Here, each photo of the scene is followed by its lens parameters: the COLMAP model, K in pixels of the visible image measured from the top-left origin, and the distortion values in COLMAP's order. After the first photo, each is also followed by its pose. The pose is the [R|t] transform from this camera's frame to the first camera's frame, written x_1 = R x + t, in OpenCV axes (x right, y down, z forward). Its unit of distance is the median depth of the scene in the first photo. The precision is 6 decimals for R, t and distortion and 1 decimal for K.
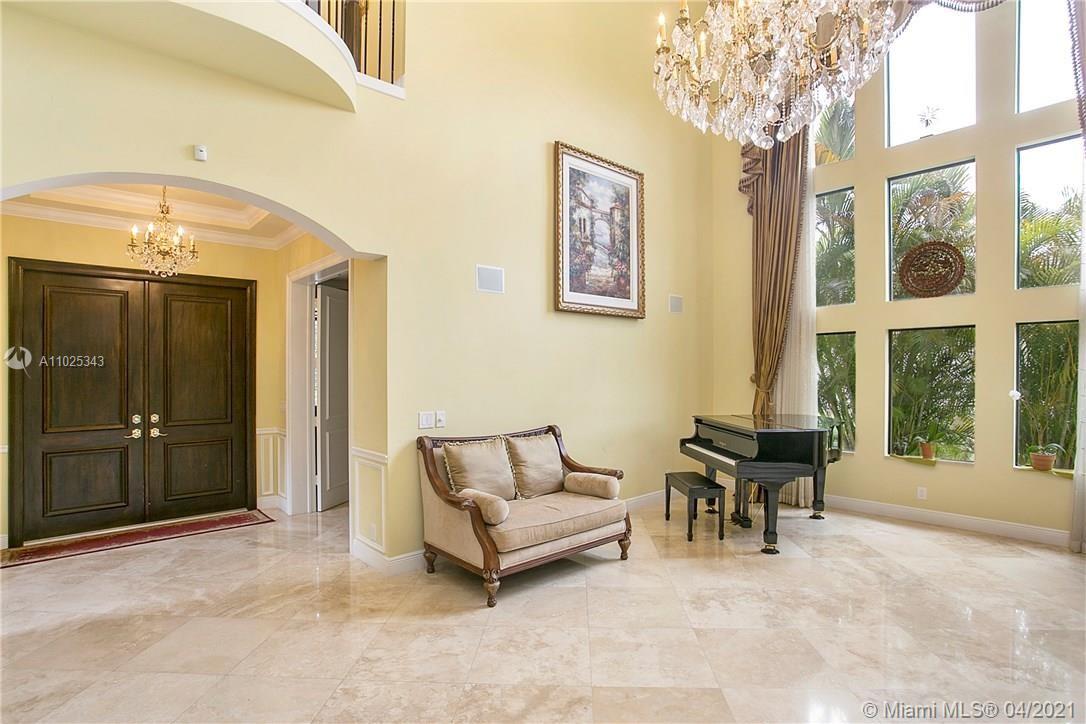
lens RADIAL K [[546.2, 0, 531.8], [0, 546.2, 380.8], [0, 0, 1]] dist [-0.056473, 0.019087]
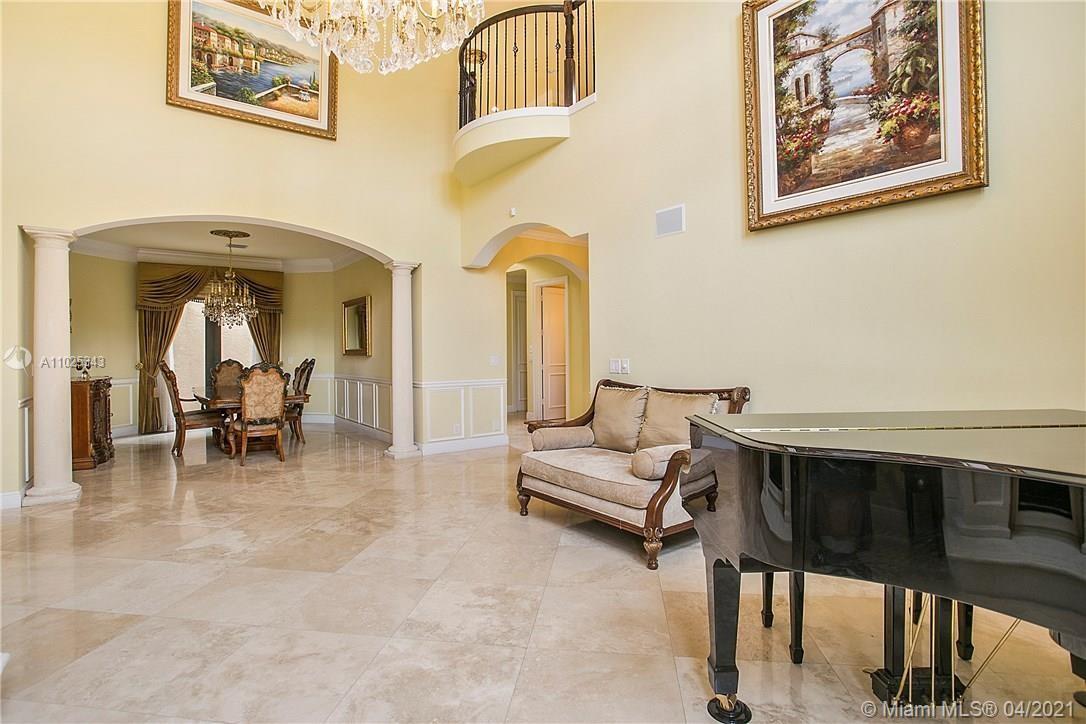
lens RADIAL K [[546.2, 0, 587.8], [0, 546.2, 346.9], [0, 0, 1]] dist [-0.056473, 0.019087]
pose [[-0.031098, 0.001774, -0.999515, 0.731463], [-0.002498, 0.999995, 0.001853, 0.022672], [0.999513, 0.002554, -0.031093, 0.756788]]
